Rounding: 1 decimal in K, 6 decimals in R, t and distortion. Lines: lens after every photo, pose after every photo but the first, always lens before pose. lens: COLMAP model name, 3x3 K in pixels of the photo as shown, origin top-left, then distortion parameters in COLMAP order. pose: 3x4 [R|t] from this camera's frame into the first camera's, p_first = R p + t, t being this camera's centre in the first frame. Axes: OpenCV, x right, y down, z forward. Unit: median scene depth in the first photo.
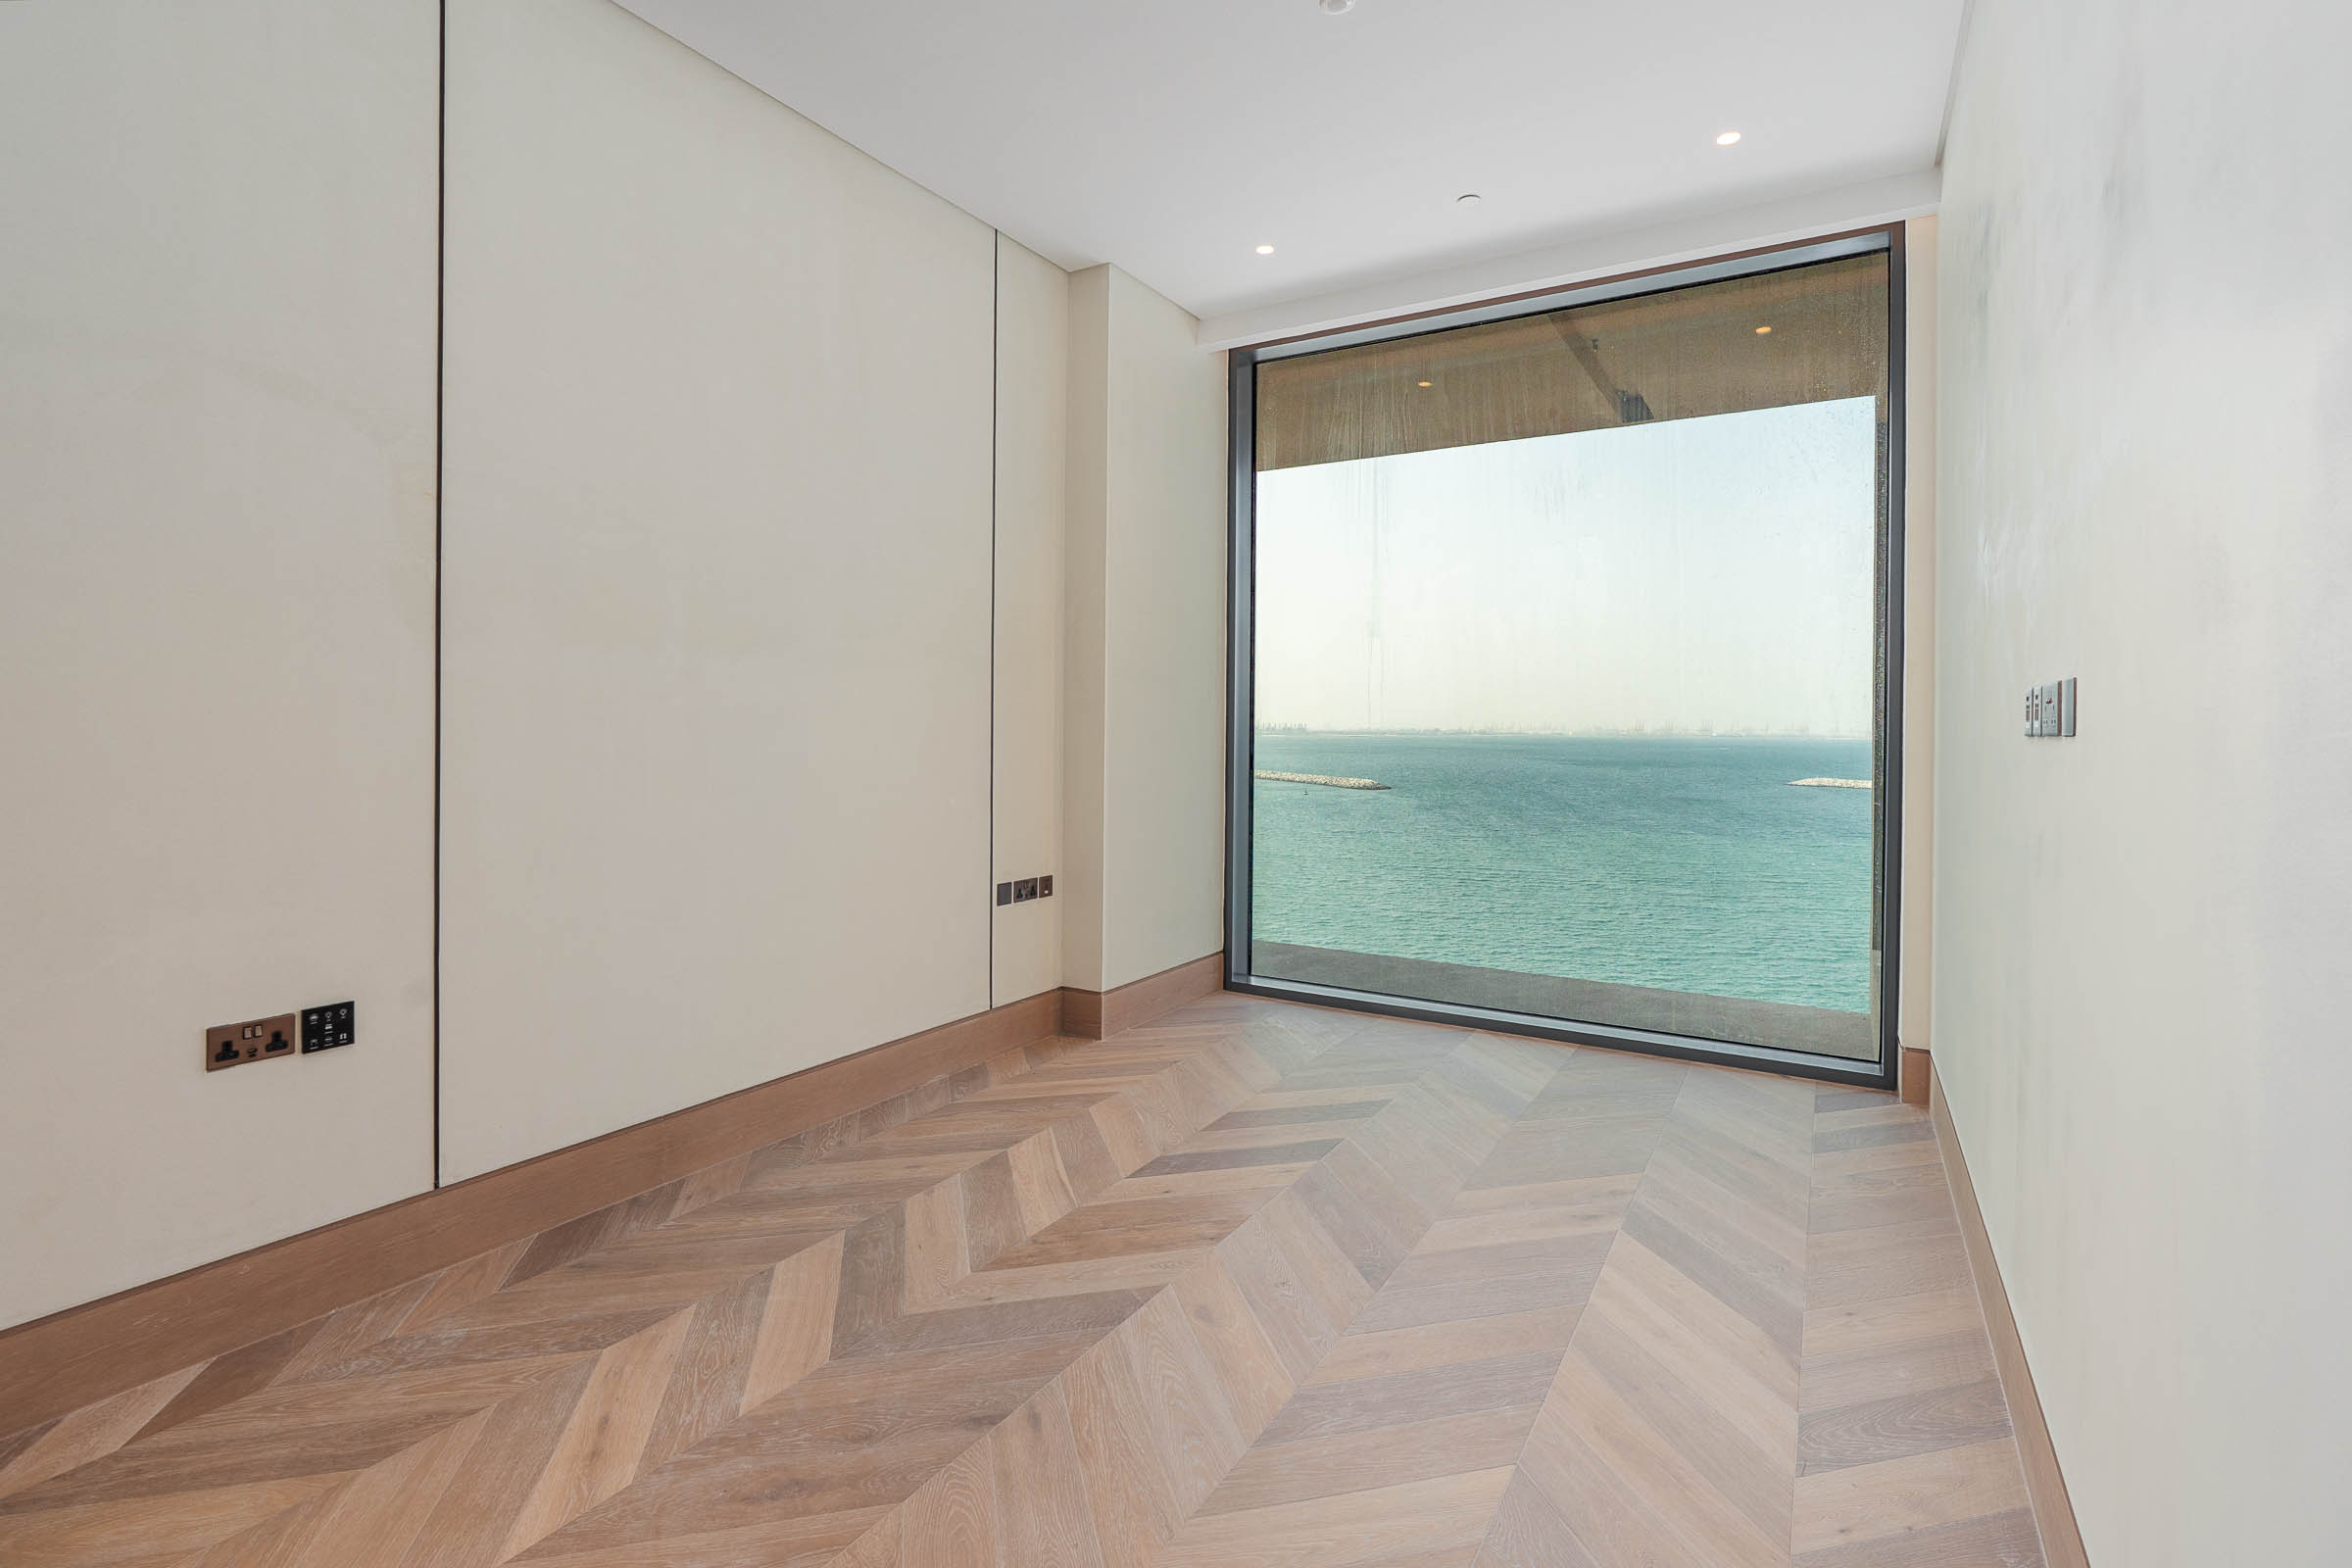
lens RADIAL K [[1105.0, 0, 1141.2], [0, 1105.0, 753.9], [0, 0, 1]] dist [0.001052, 0.000644]
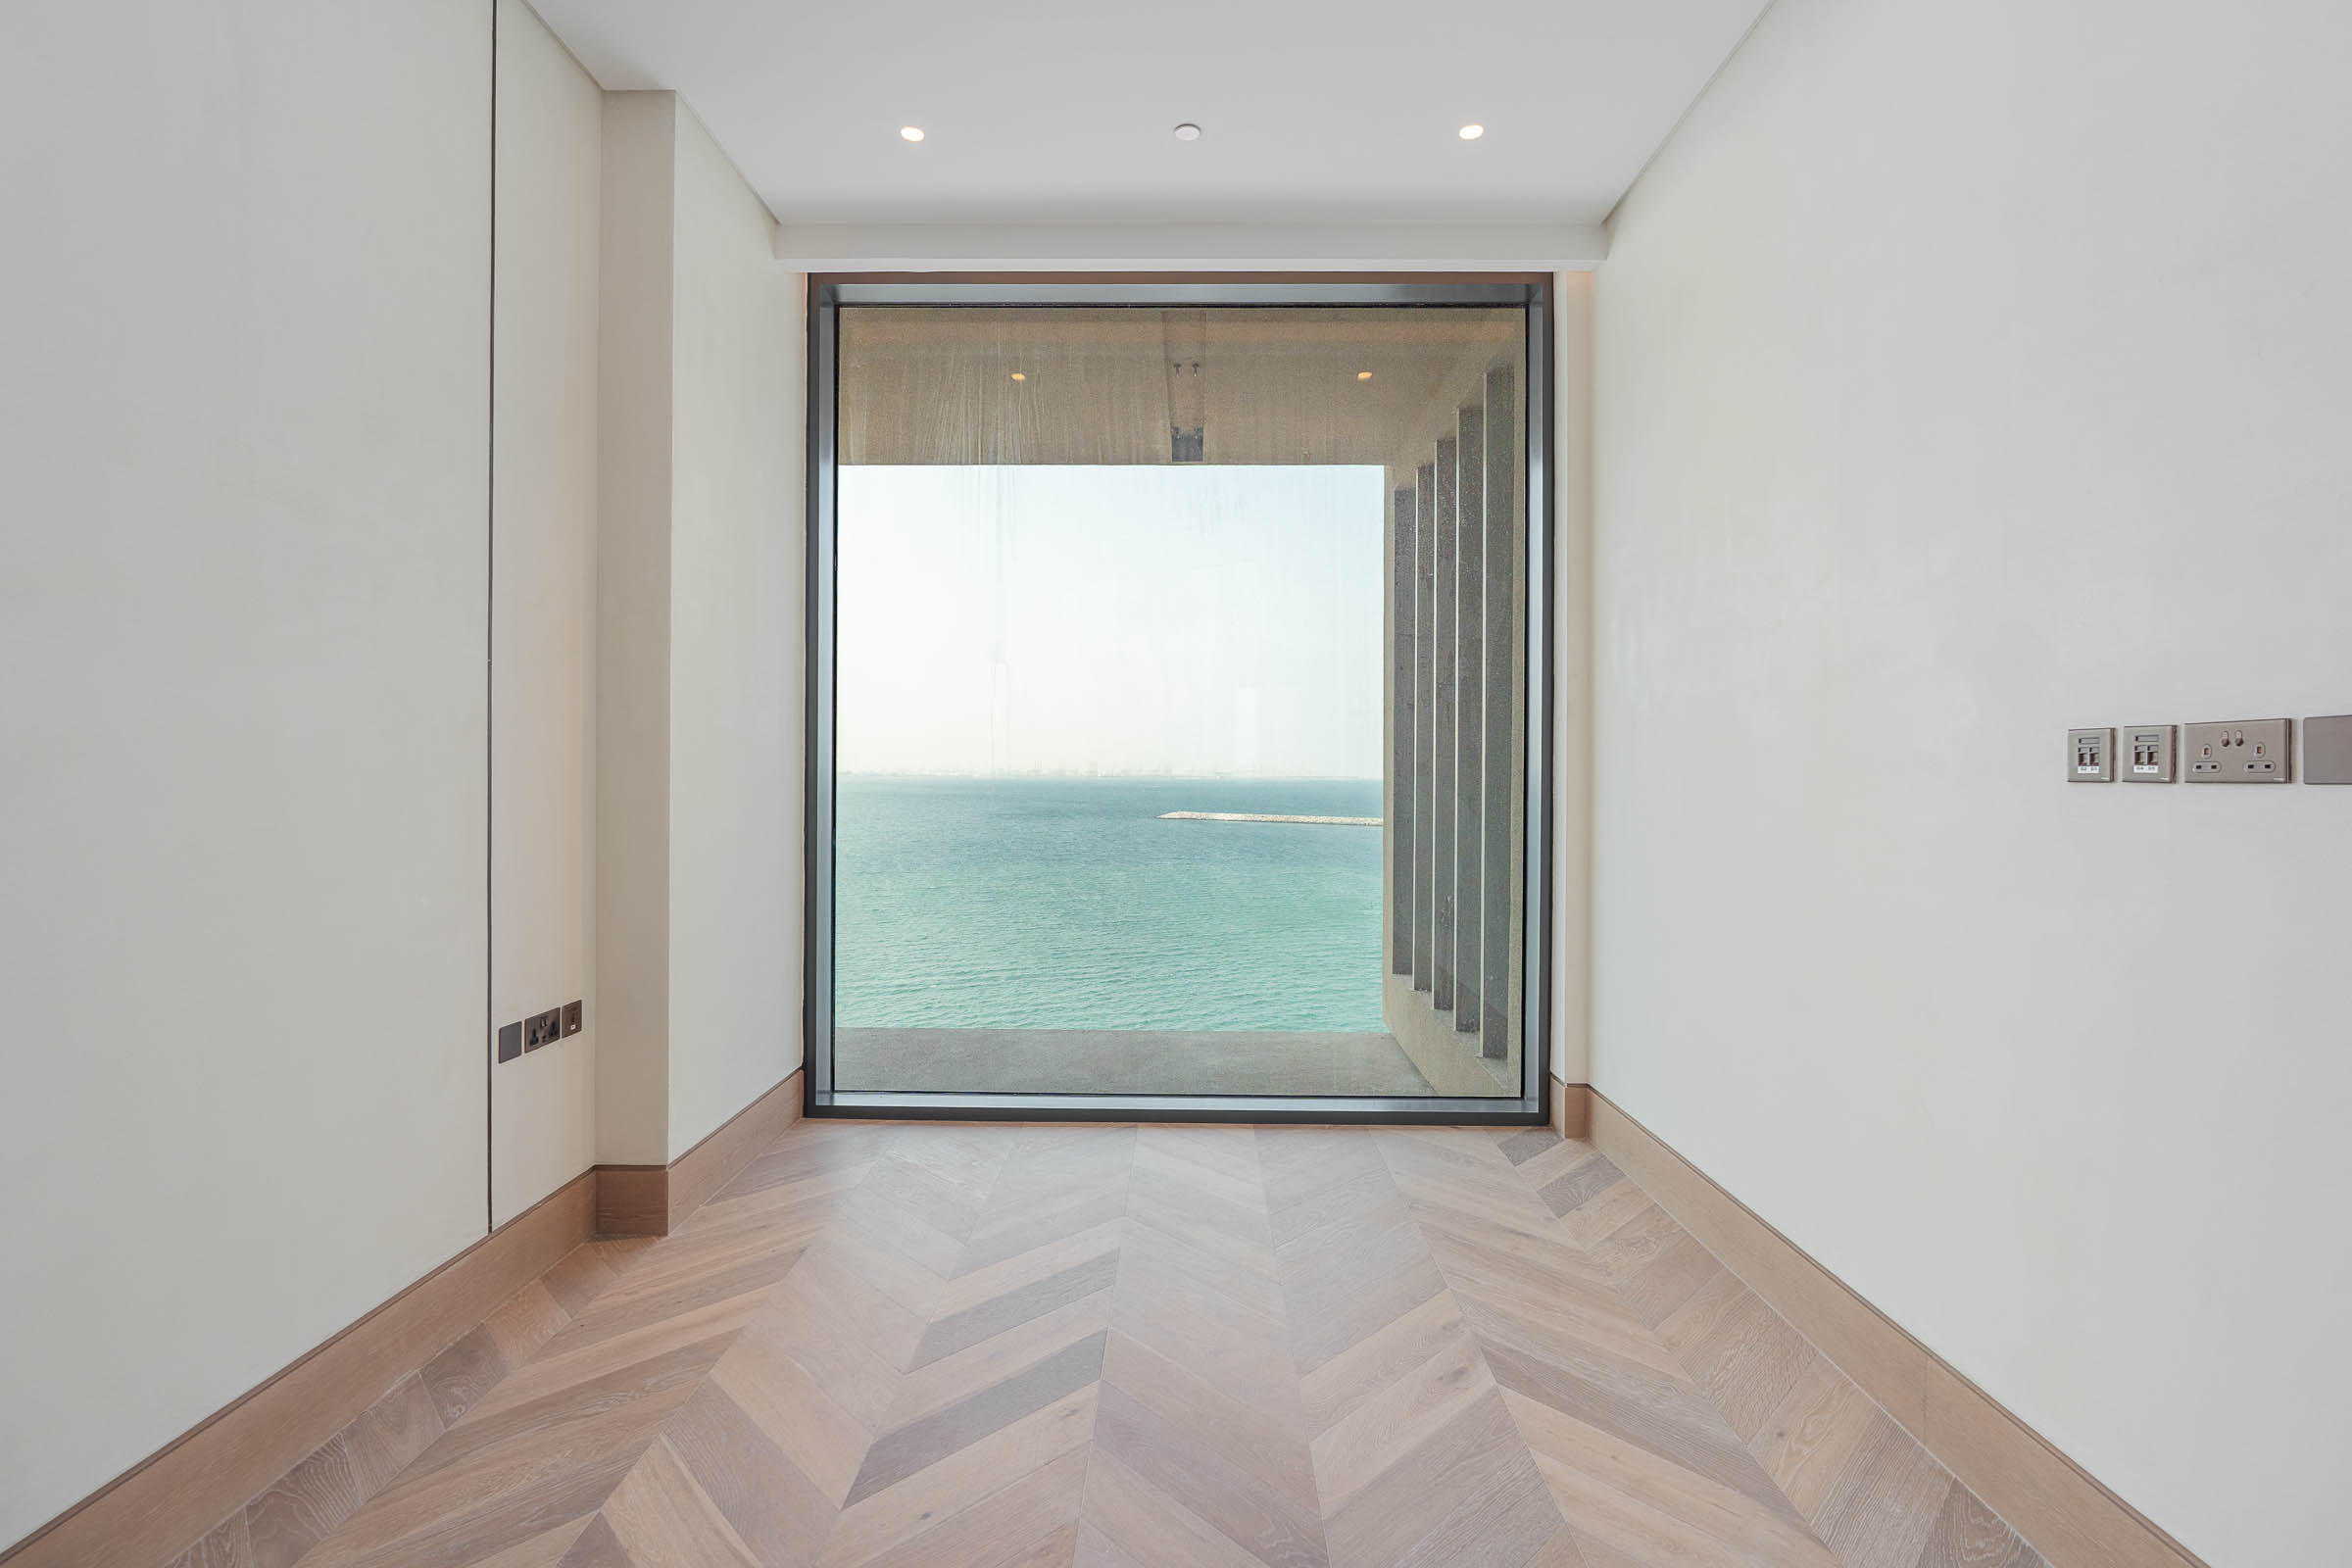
lens RADIAL K [[1100.4, 0, 1176.0], [0, 1100.4, 784.0], [0, 0, 1]] dist [-0.003313, 0.000422]
pose [[0.853749, -0.010367, 0.520581, -0.132020], [0.016180, 0.999847, -0.006623, -0.009261], [-0.520433, 0.014078, 0.853786, 0.290122]]
